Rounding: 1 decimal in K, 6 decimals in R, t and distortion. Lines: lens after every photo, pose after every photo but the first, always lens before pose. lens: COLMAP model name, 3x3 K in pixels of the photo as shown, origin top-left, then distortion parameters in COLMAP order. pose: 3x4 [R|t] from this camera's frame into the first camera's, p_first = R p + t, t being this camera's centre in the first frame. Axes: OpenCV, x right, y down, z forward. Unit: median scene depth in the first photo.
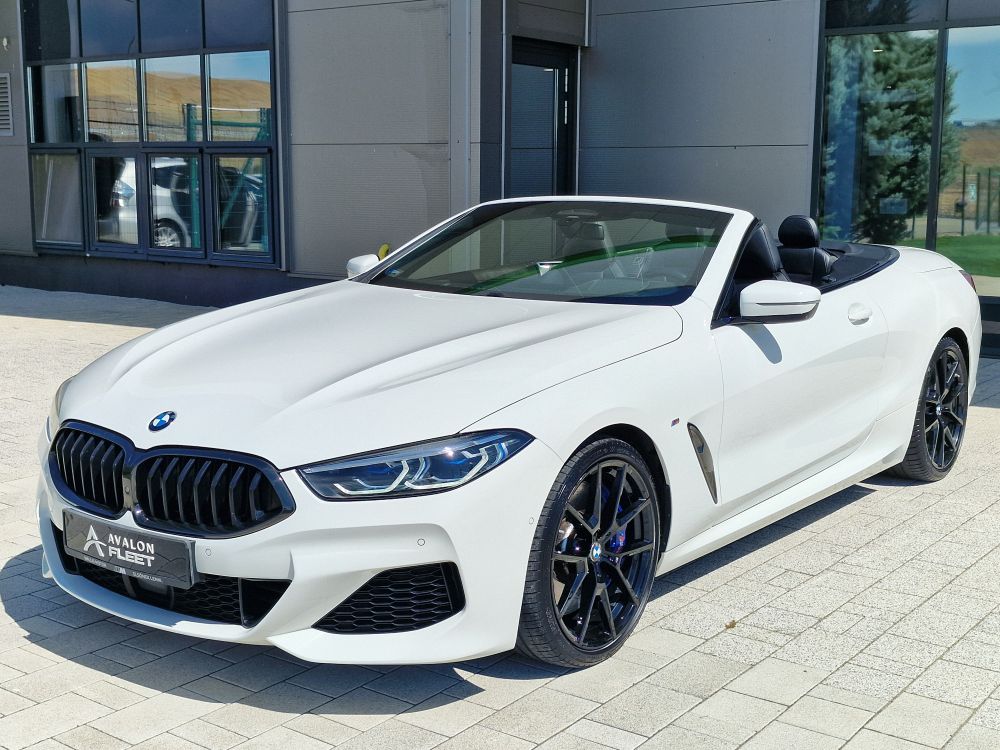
lens RADIAL K [[1259.7, 0, 500.0], [0, 1259.7, 375.0], [0, 0, 1]] dist [0.093682, -0.061381]
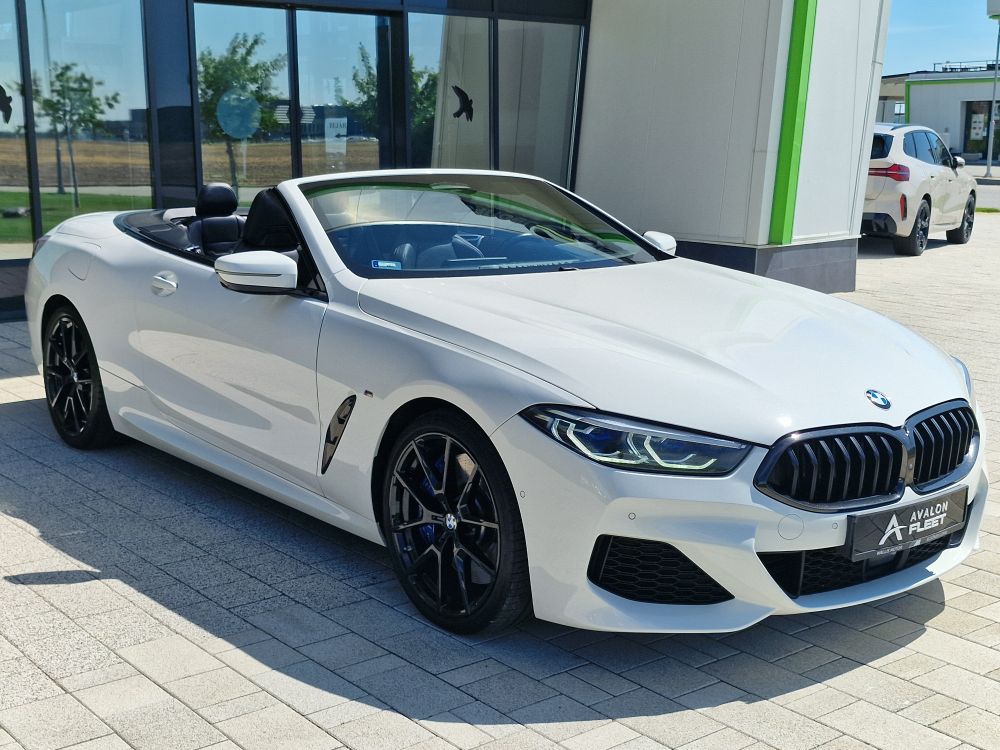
lens RADIAL K [[1289.0, 0, 500.0], [0, 1289.0, 375.0], [0, 0, 1]] dist [0.158540, -0.014621]
pose [[0.241300, -0.182586, 0.953119, -1.401193], [0.141355, 0.978279, 0.151619, -0.194910], [-0.960101, 0.098143, 0.261868, 1.049908]]
